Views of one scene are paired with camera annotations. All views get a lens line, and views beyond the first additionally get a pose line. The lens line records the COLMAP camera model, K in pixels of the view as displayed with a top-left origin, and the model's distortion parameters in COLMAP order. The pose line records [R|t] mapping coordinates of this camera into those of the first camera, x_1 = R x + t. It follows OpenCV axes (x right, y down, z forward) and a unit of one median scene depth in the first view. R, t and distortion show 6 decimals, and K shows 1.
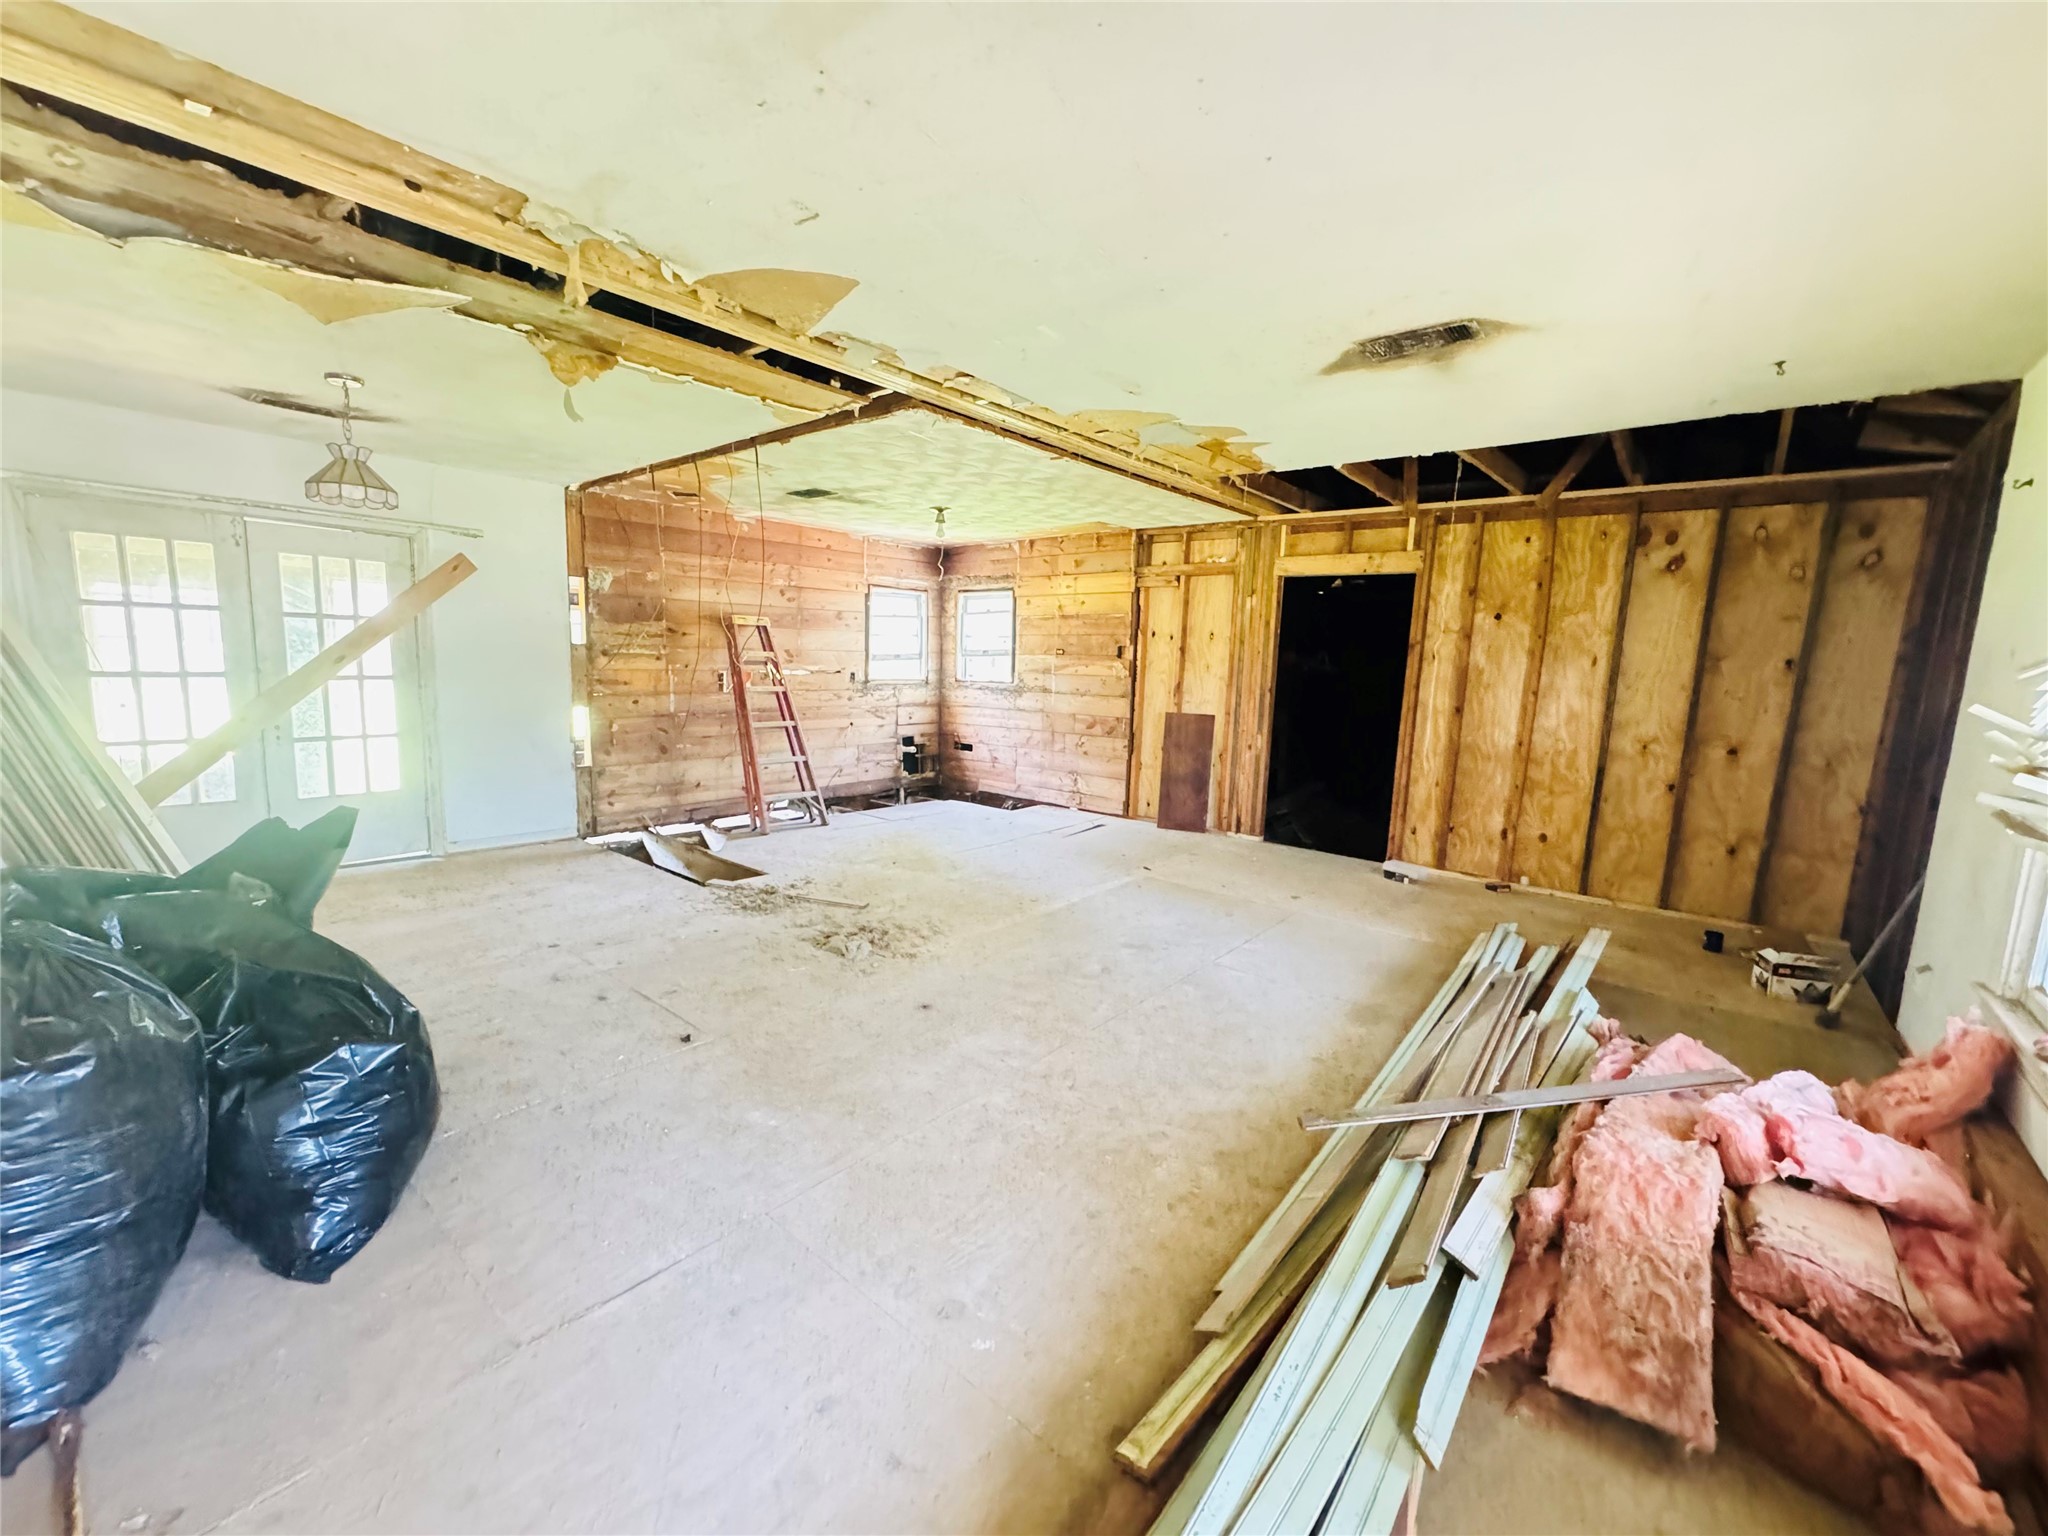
lens RADIAL K [[818.6, 0, 1021.5], [0, 818.6, 765.1], [0, 0, 1]] dist [-0.003115, 0.000539]
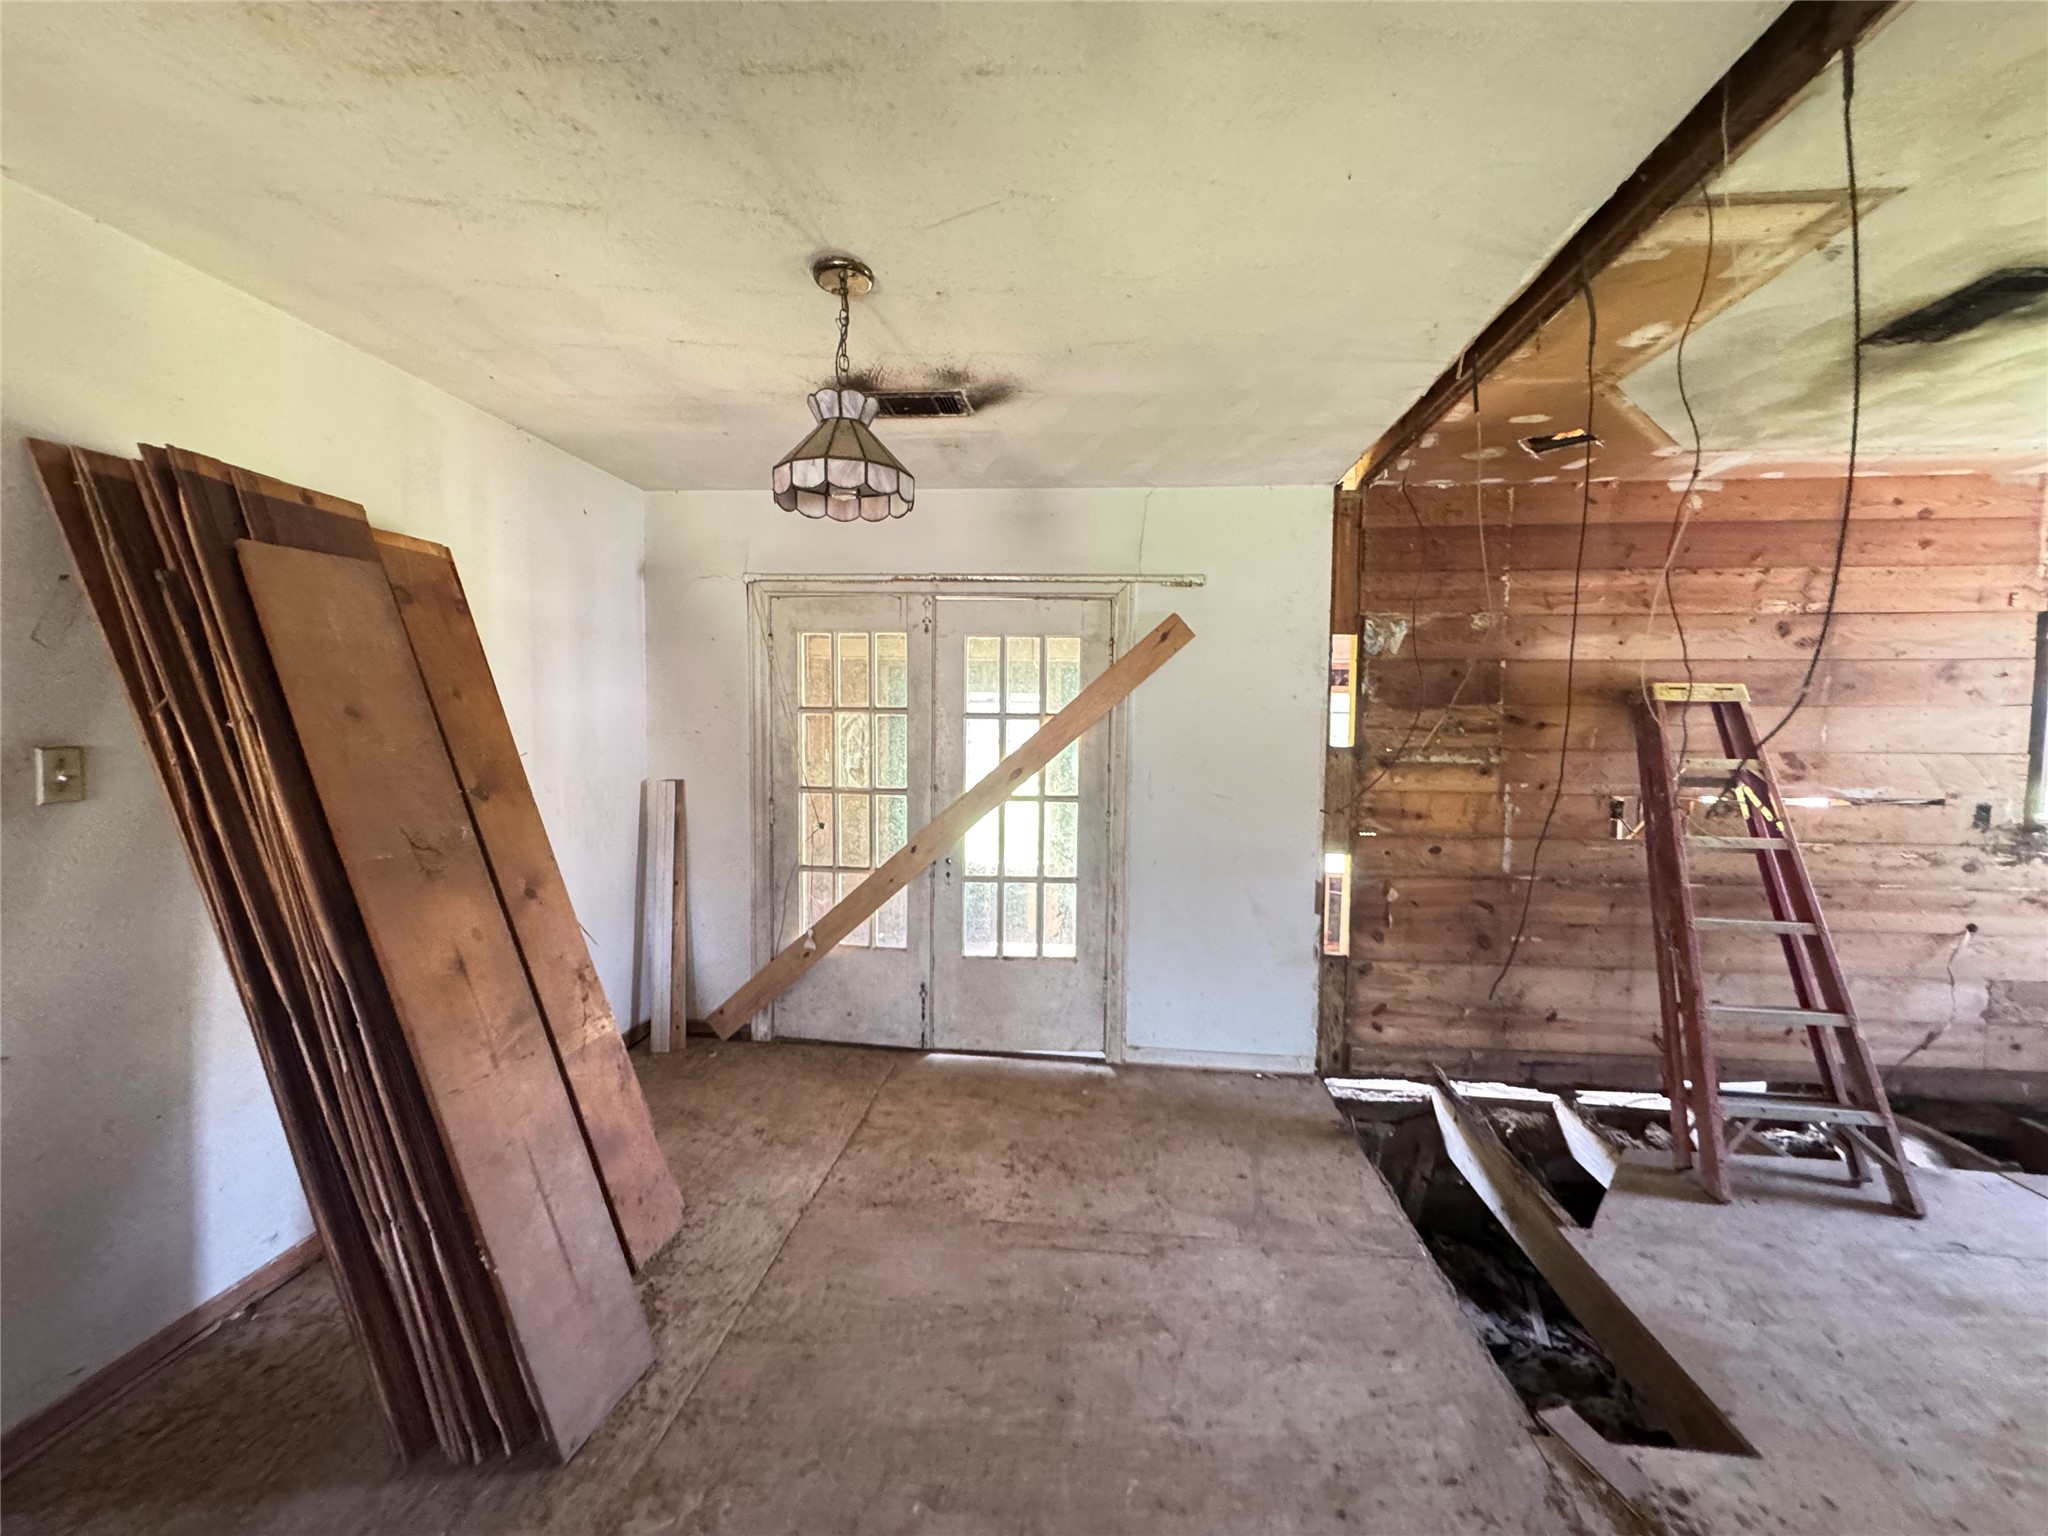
lens RADIAL K [[818.6, 0, 1025.3], [0, 818.6, 764.6], [0, 0, 1]] dist [-0.003115, 0.000539]
pose [[0.566242, 0.015338, -0.824097, -0.177292], [-0.102743, 0.993342, -0.052108, -0.078068], [0.817811, 0.114176, 0.564048, 0.462602]]
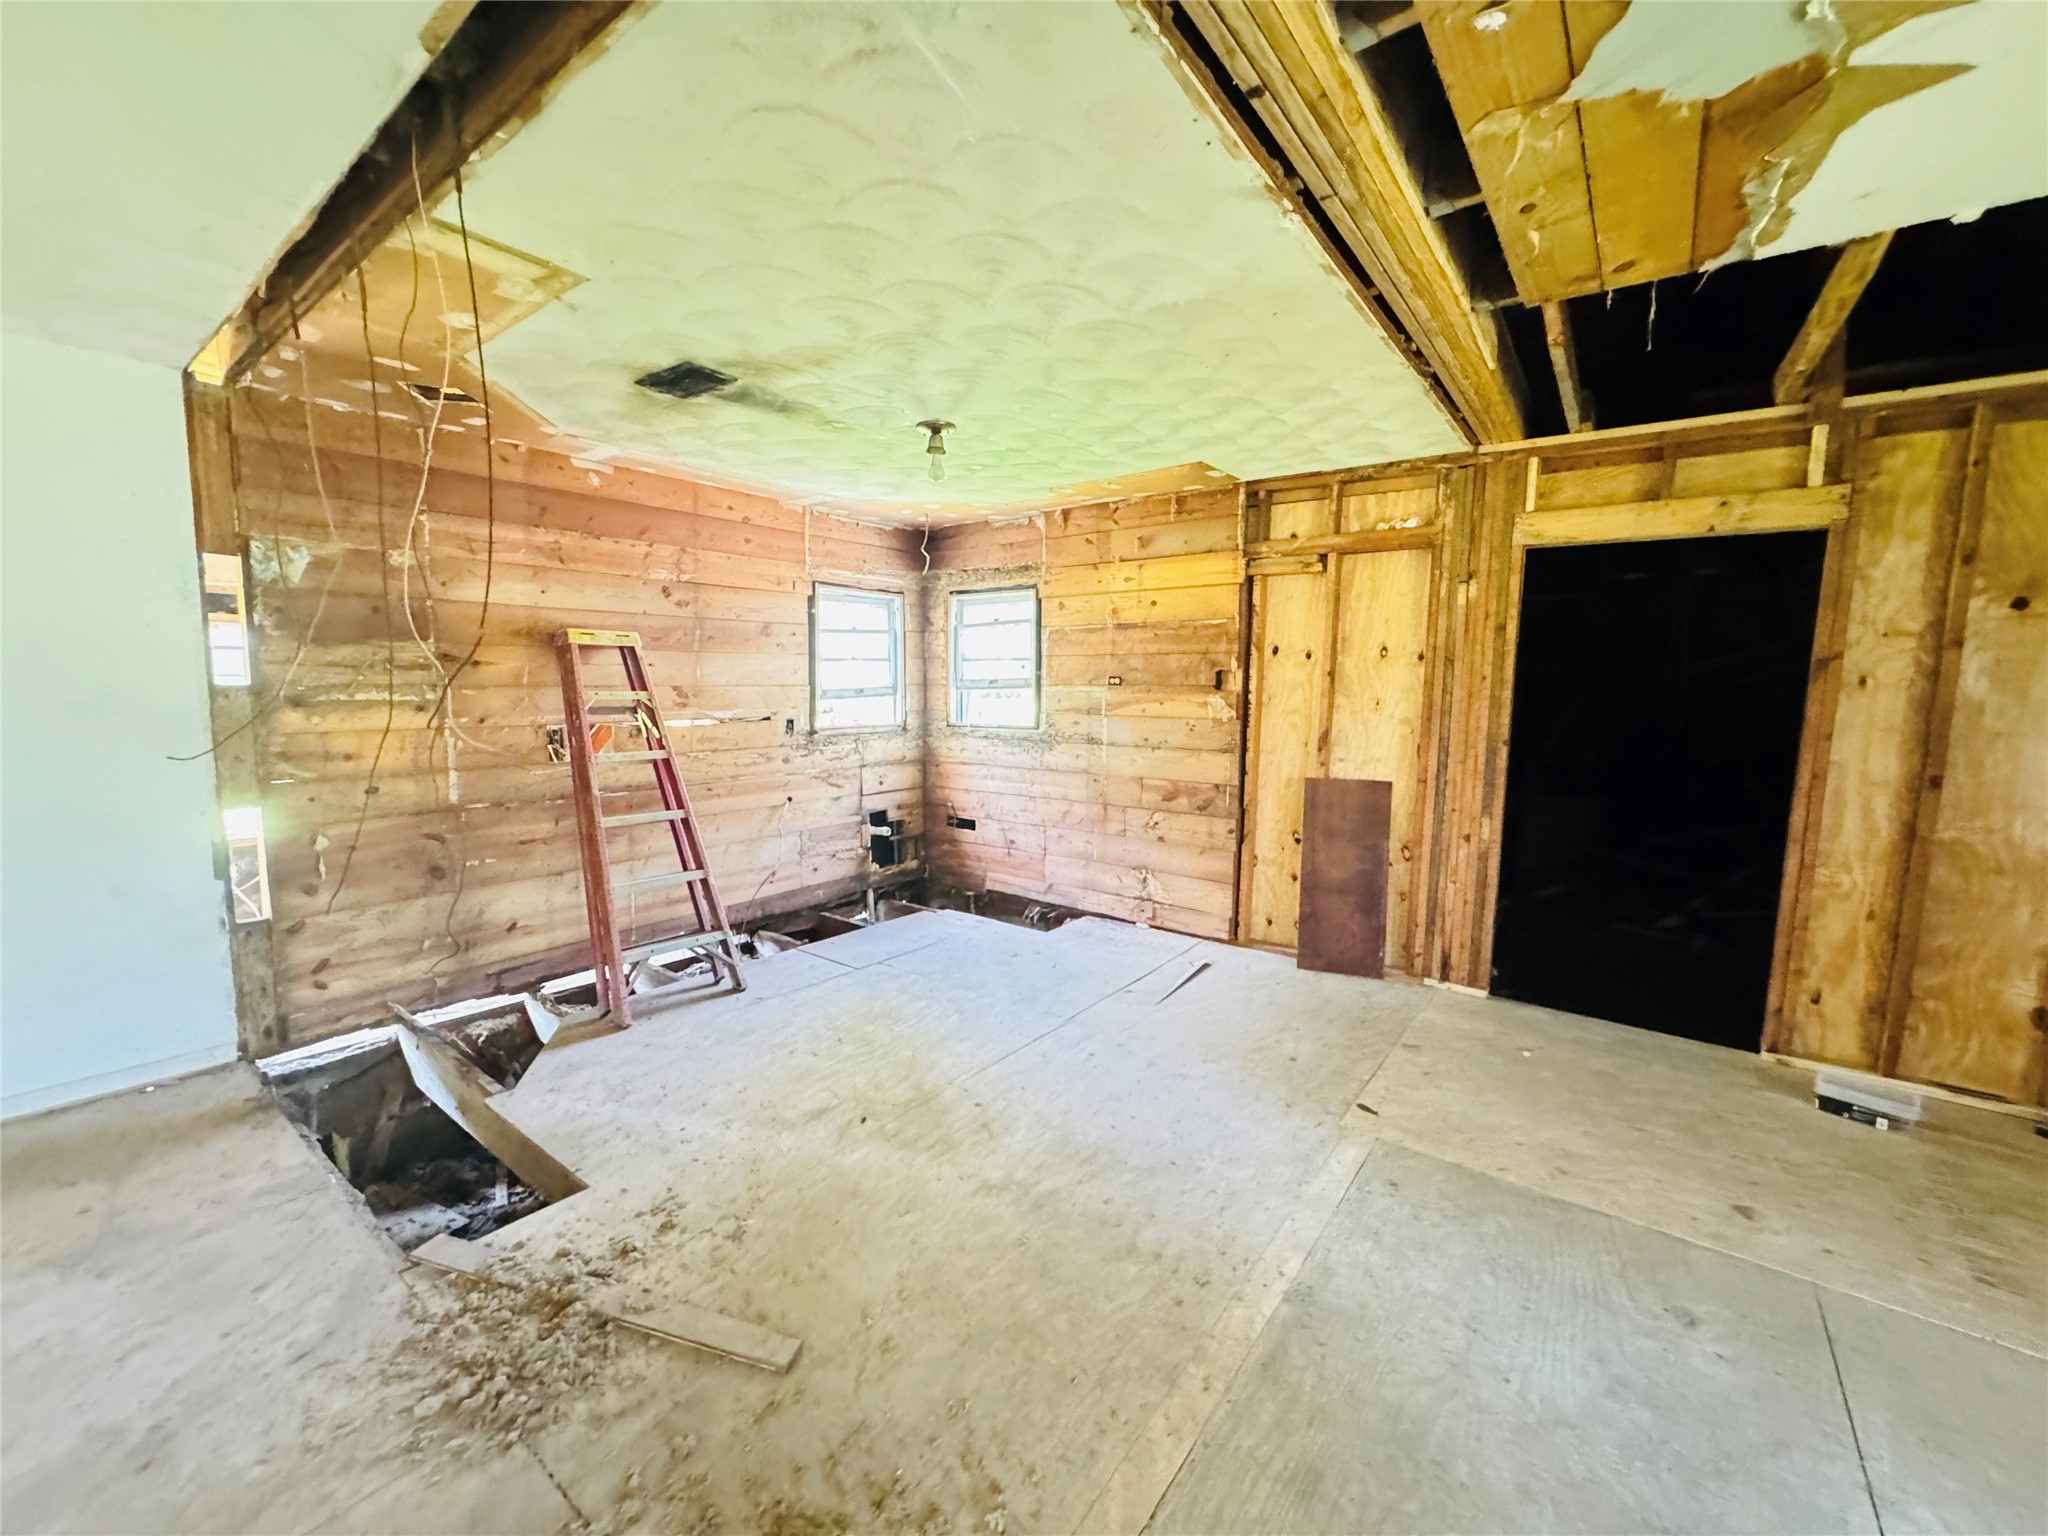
lens RADIAL K [[818.6, 0, 1024.1], [0, 818.6, 763.8], [0, 0, 1]] dist [-0.003115, 0.000539]
pose [[0.998559, -0.022697, 0.048627, -0.070163], [0.024155, 0.999270, -0.029613, -0.069021], [-0.047920, 0.030745, 0.998378, 0.446827]]
